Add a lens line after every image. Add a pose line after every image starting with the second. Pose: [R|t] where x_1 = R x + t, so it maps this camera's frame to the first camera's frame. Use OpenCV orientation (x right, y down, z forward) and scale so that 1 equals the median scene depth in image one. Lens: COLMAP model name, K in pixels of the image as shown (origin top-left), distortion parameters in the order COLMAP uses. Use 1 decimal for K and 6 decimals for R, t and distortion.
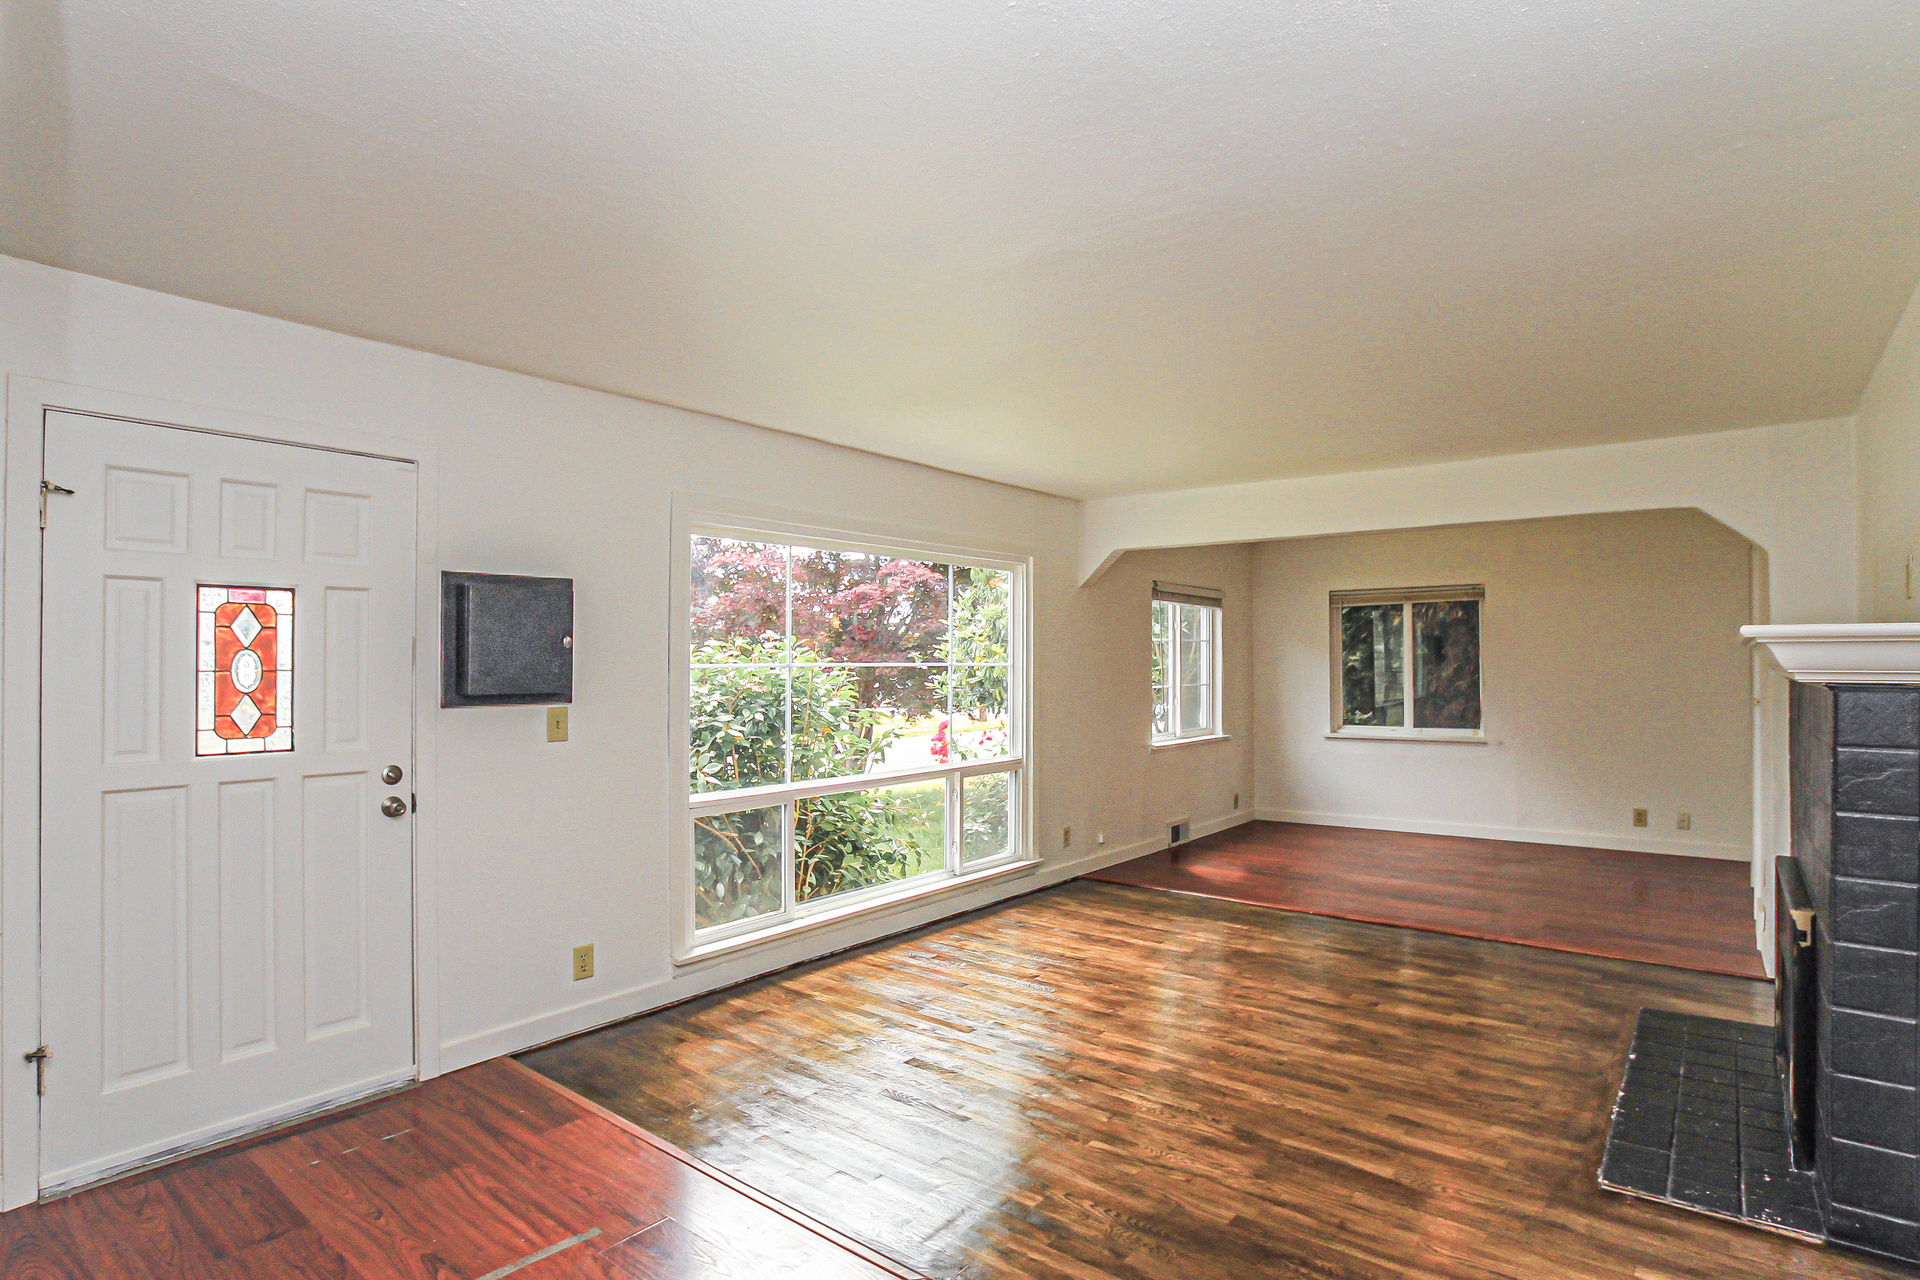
lens RADIAL K [[982.2, 0, 960.0], [0, 982.2, 640.0], [0, 0, 1]] dist [-0.073156, 0.031959]
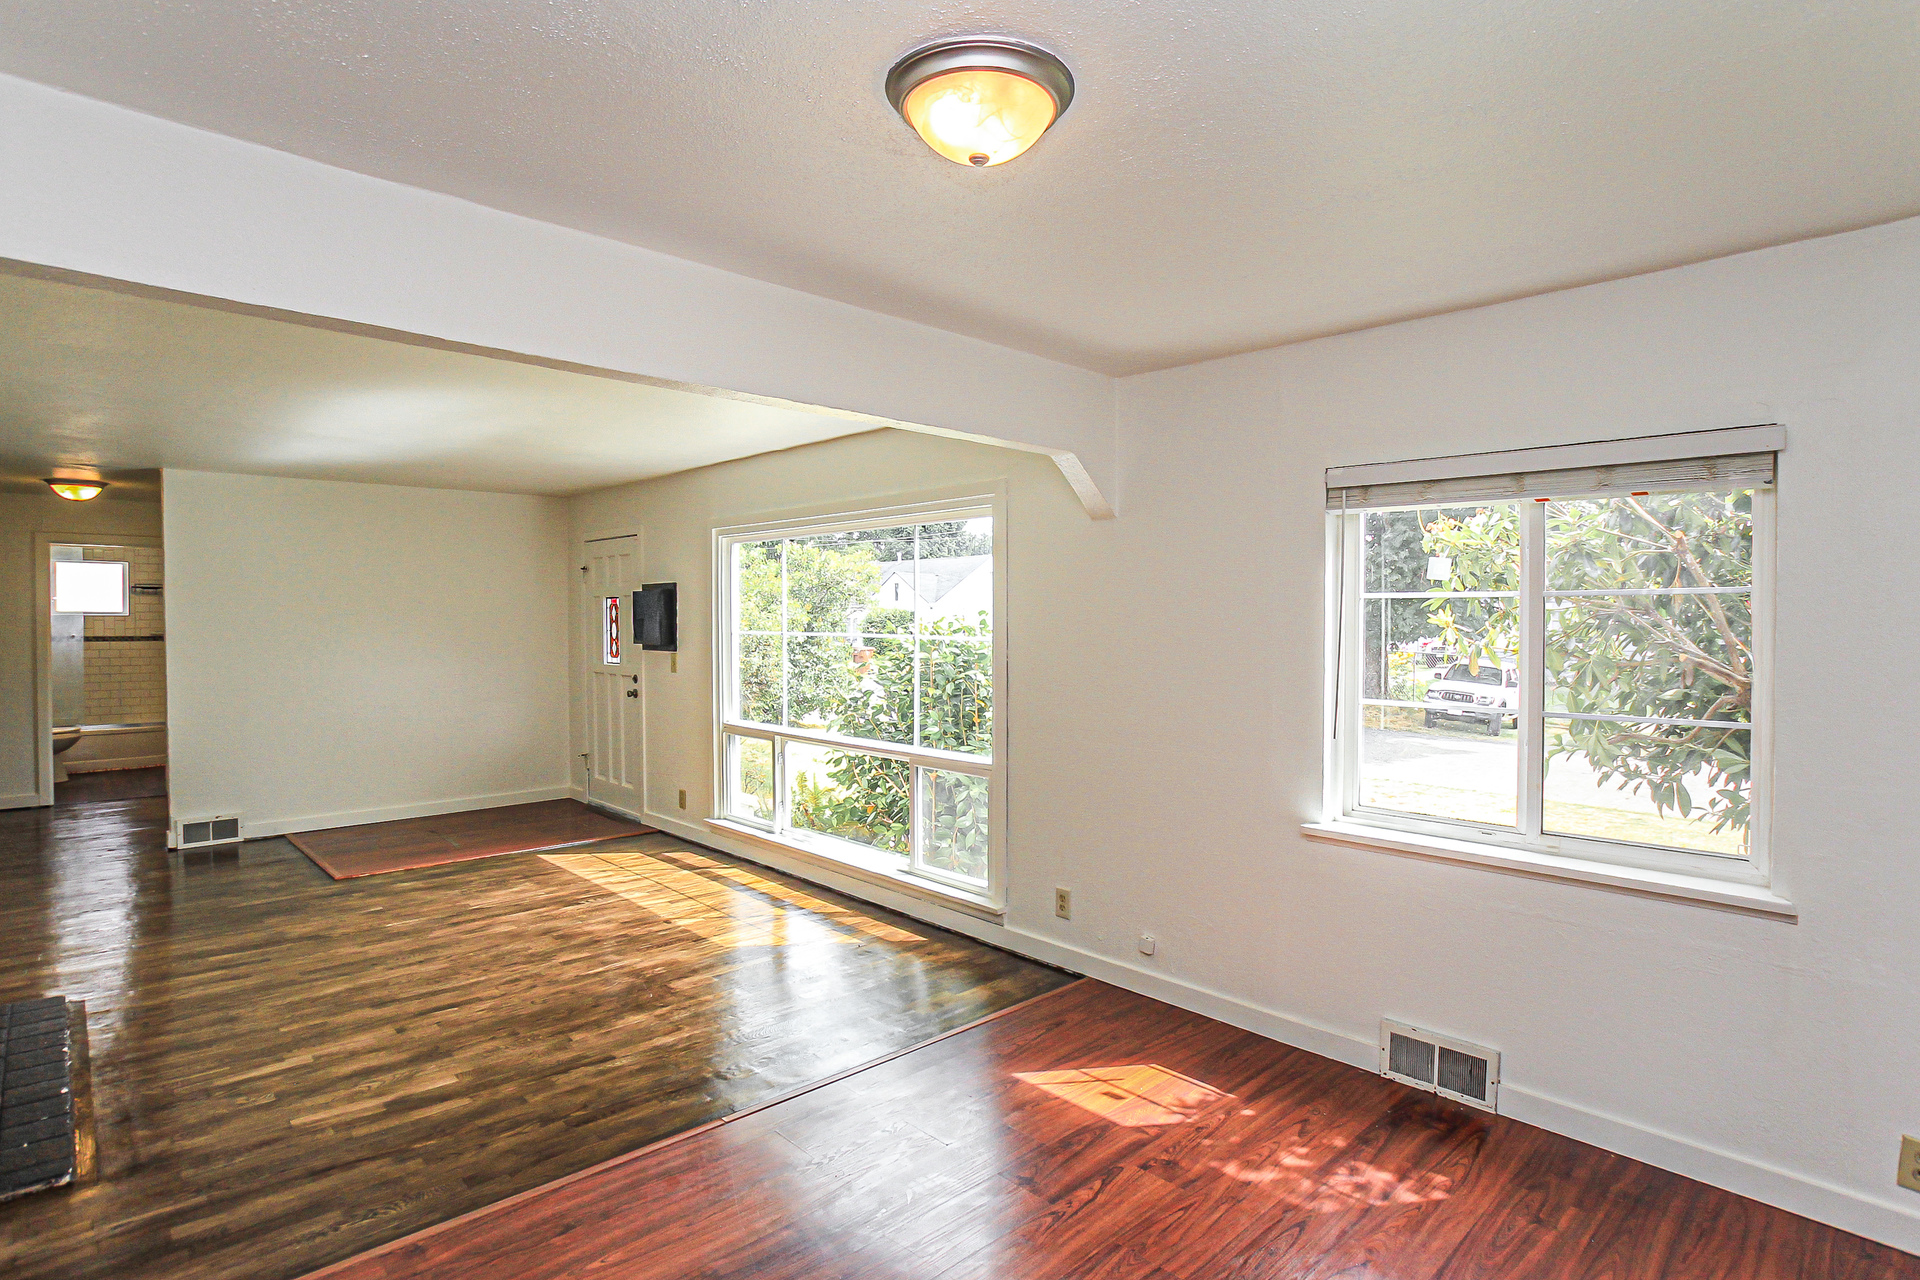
lens RADIAL K [[967.7, 0, 968.3], [0, 967.7, 624.5], [0, 0, 1]] dist [-0.072030, 0.030721]
pose [[-0.116783, 0.004889, -0.993145, 1.383772], [0.010470, 0.999938, 0.003692, 0.012008], [0.993102, -0.009967, -0.116827, 1.836773]]
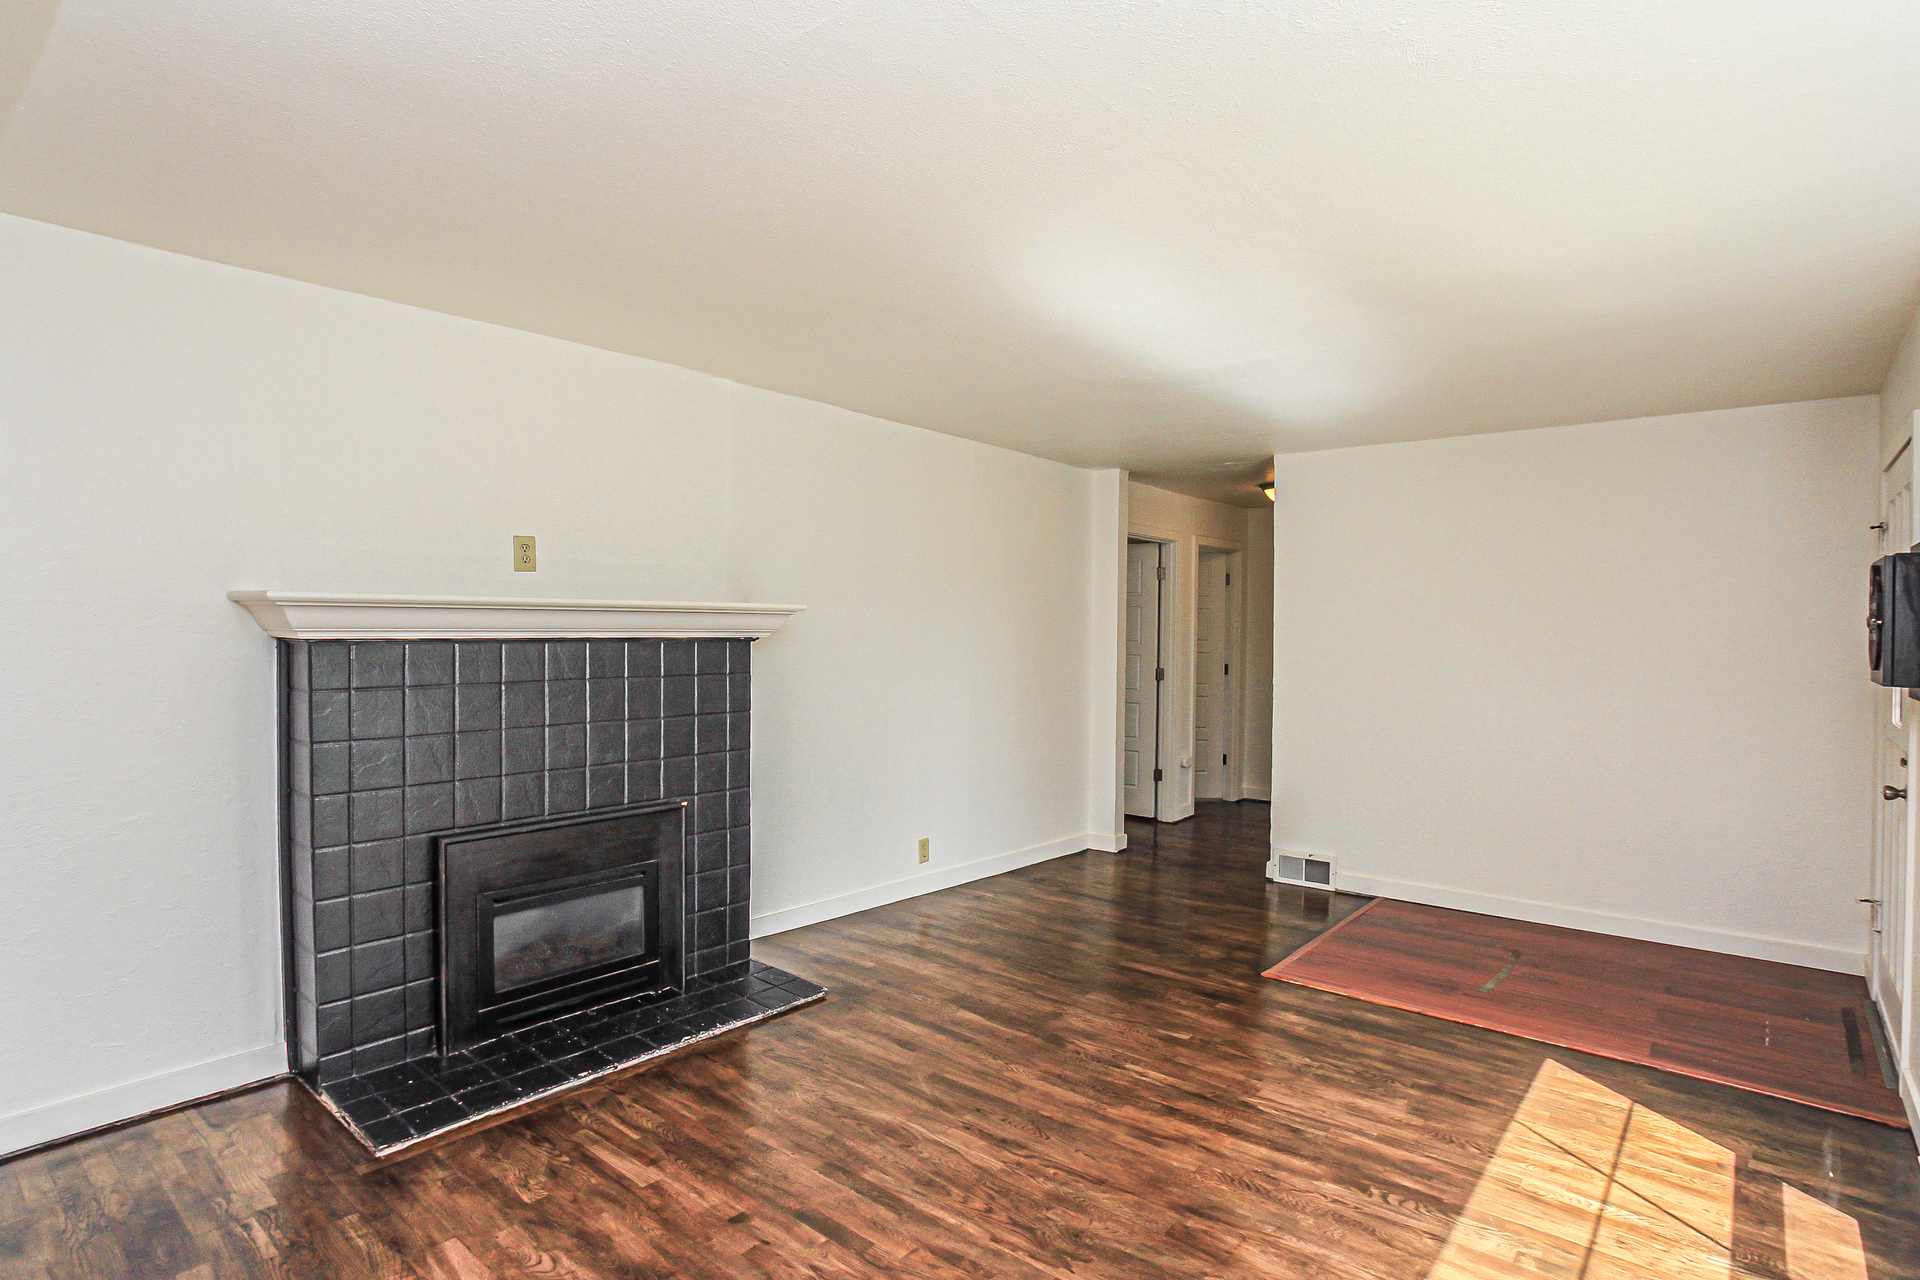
lens RADIAL K [[982.2, 0, 960.0], [0, 982.2, 640.0], [0, 0, 1]] dist [-0.073156, 0.031959]
pose [[-0.999768, -0.012701, 0.017405, 0.328775], [-0.012720, 0.999919, -0.000973, 0.027318], [-0.017392, -0.001194, -0.999848, 1.796416]]
